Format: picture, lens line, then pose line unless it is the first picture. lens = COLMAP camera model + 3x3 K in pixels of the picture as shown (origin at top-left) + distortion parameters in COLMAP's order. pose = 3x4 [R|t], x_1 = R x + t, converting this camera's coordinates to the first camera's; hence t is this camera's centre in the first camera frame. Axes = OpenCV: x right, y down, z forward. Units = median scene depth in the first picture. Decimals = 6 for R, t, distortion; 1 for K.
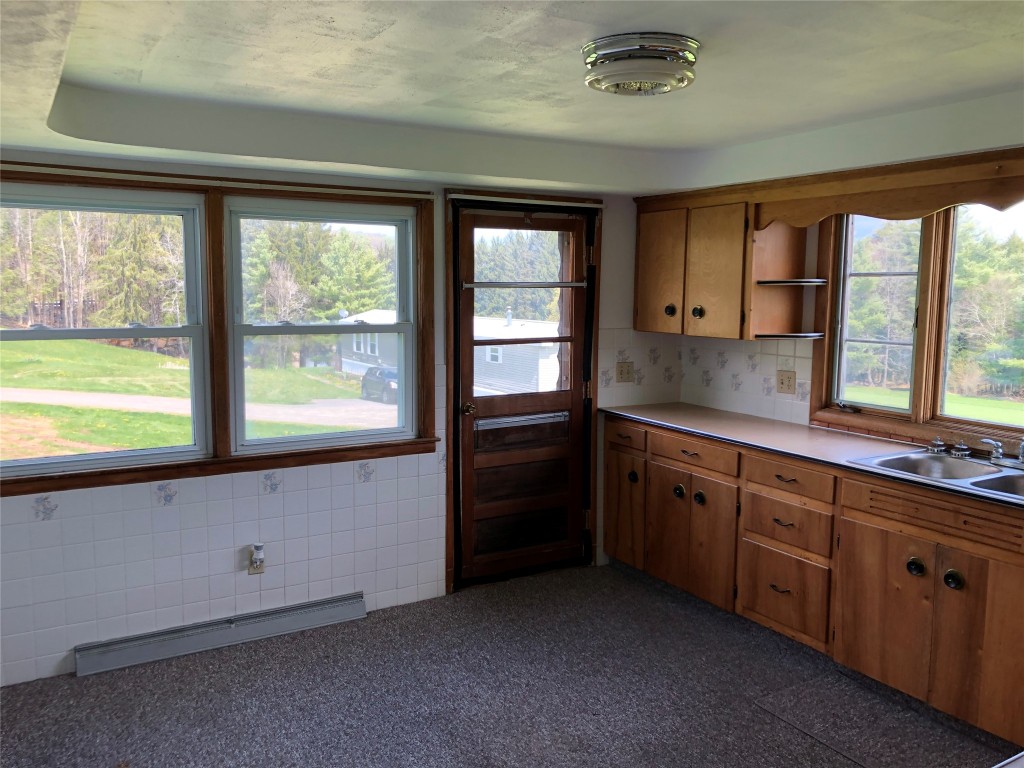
lens RADIAL K [[840.4, 0, 512.0], [0, 840.4, 384.0], [0, 0, 1]] dist [0.007614, 0.005023]
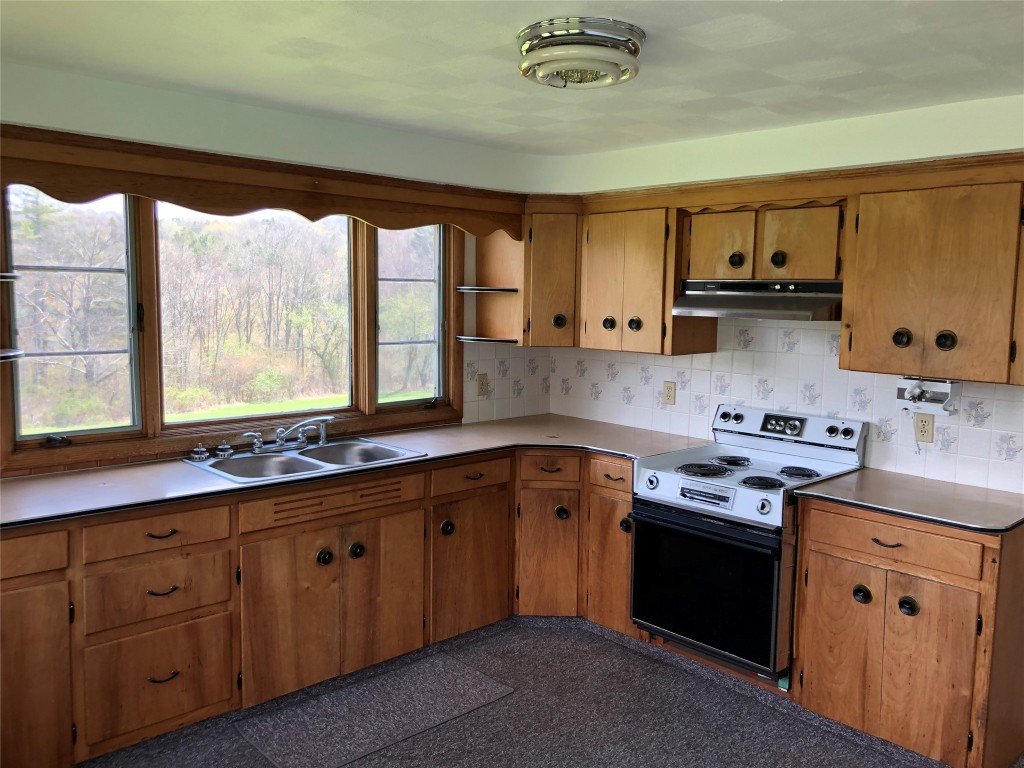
lens RADIAL K [[835.1, 0, 512.0], [0, 835.1, 384.0], [0, 0, 1]] dist [0.081798, 0.000963]
pose [[-0.195327, -0.122769, 0.973024, -0.566669], [0.093529, 0.985280, 0.143090, -0.124773], [-0.976268, 0.118955, -0.180970, 0.951149]]
